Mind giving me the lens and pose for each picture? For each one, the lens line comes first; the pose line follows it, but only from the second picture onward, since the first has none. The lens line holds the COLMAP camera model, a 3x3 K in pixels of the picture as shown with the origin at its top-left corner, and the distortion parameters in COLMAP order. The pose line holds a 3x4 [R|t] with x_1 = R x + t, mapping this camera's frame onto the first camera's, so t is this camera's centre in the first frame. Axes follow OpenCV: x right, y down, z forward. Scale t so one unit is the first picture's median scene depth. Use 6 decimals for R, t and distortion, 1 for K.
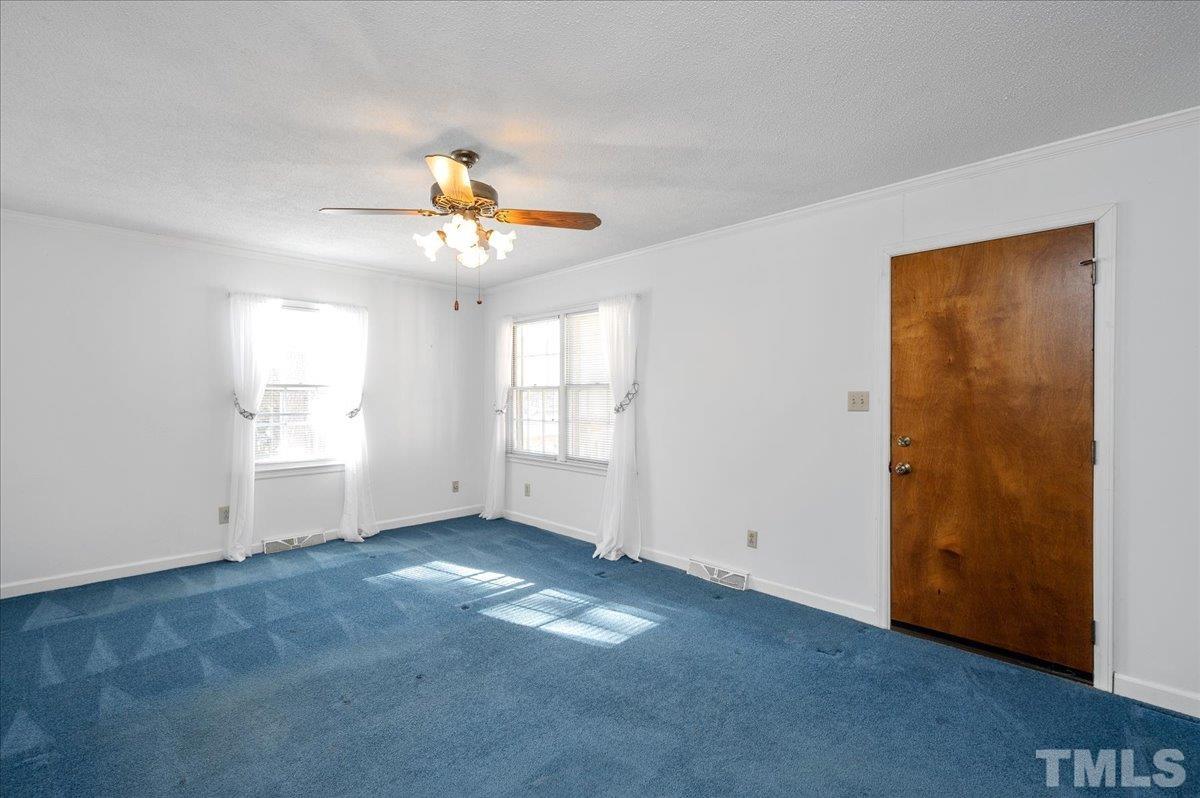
lens RADIAL K [[515.9, 0, 594.3], [0, 515.9, 397.7], [0, 0, 1]] dist [0.000216, 0.000276]
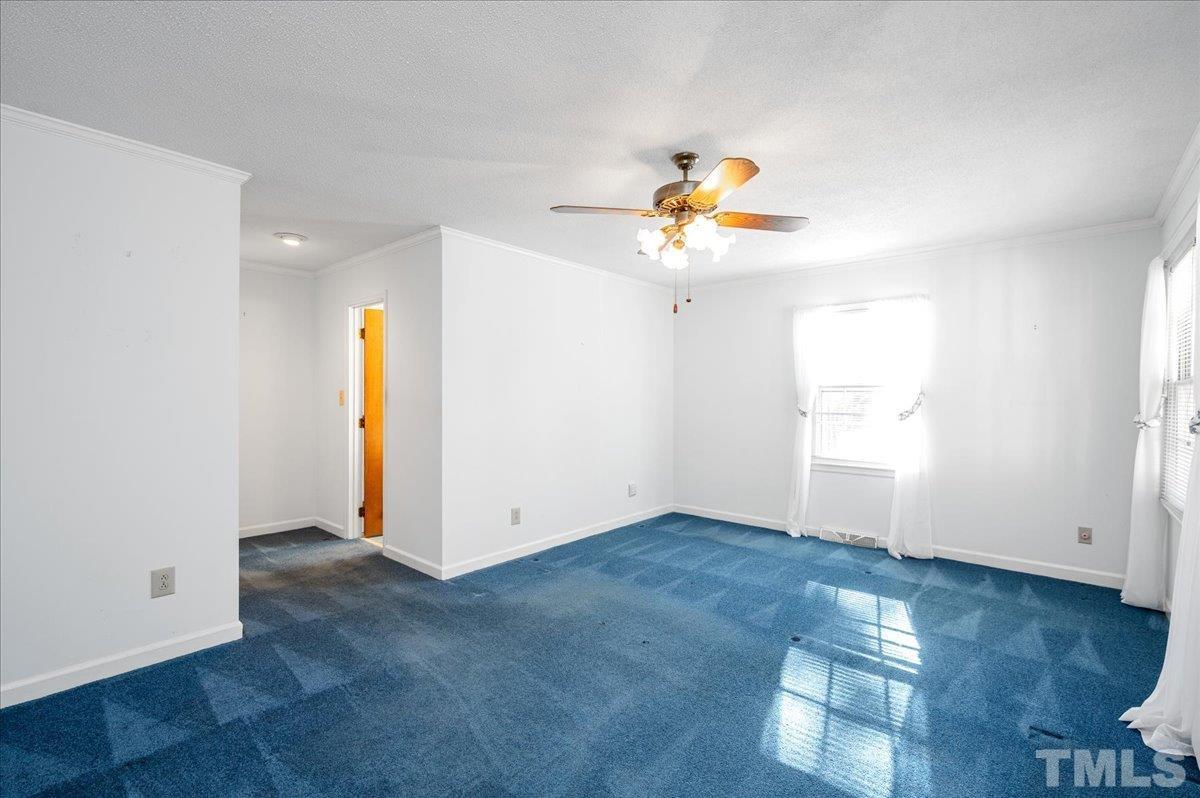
lens RADIAL K [[515.9, 0, 594.3], [0, 515.9, 397.7], [0, 0, 1]] dist [0.000216, 0.000276]
pose [[0.099484, 0.004109, -0.995031, 0.481509], [-0.006423, 0.999973, 0.003487, -0.001523], [0.995018, 0.006044, 0.099507, 0.473464]]
